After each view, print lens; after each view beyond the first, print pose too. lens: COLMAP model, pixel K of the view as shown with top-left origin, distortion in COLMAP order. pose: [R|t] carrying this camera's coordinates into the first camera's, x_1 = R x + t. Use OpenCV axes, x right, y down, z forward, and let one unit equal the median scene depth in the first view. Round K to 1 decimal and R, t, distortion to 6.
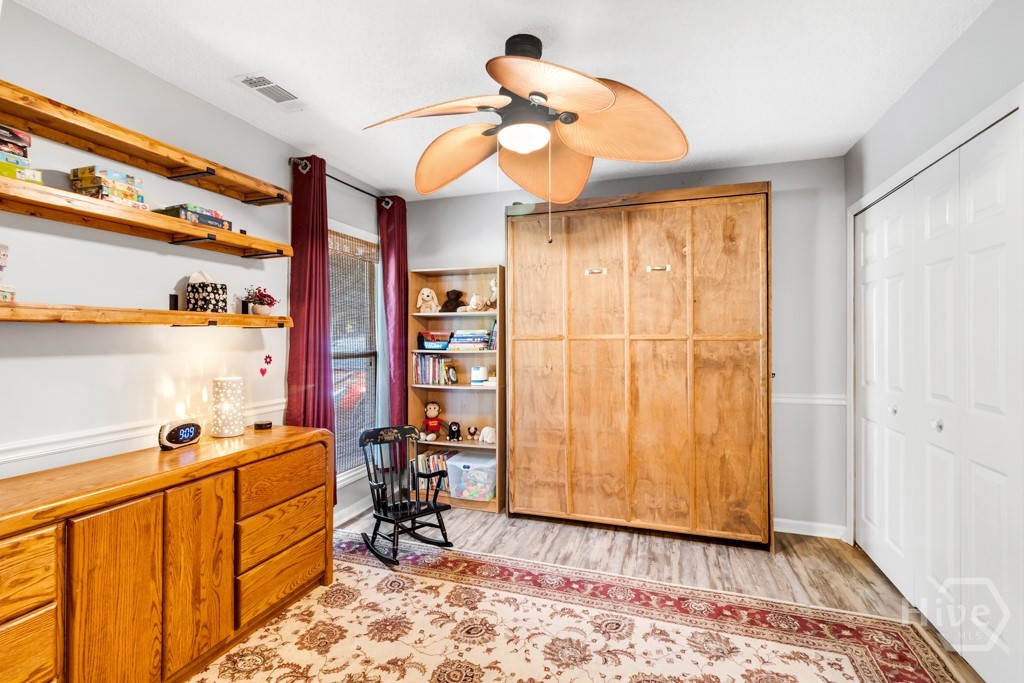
lens RADIAL K [[475.6, 0, 506.8], [0, 475.6, 334.5], [0, 0, 1]] dist [-0.000022, 0.000370]
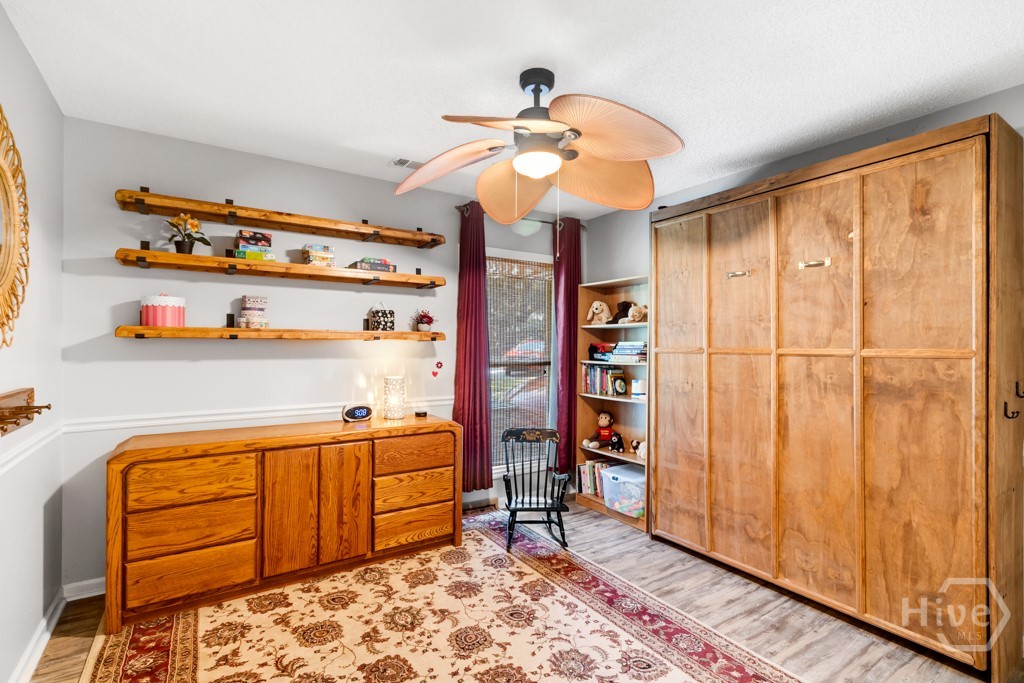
lens RADIAL K [[475.6, 0, 501.5], [0, 475.6, 342.7], [0, 0, 1]] dist [-0.000022, 0.000370]
pose [[0.785253, 0.002002, -0.619172, 0.423312], [-0.002959, 0.999995, -0.000520, -0.008134], [0.619168, 0.002241, 0.785255, 0.076236]]
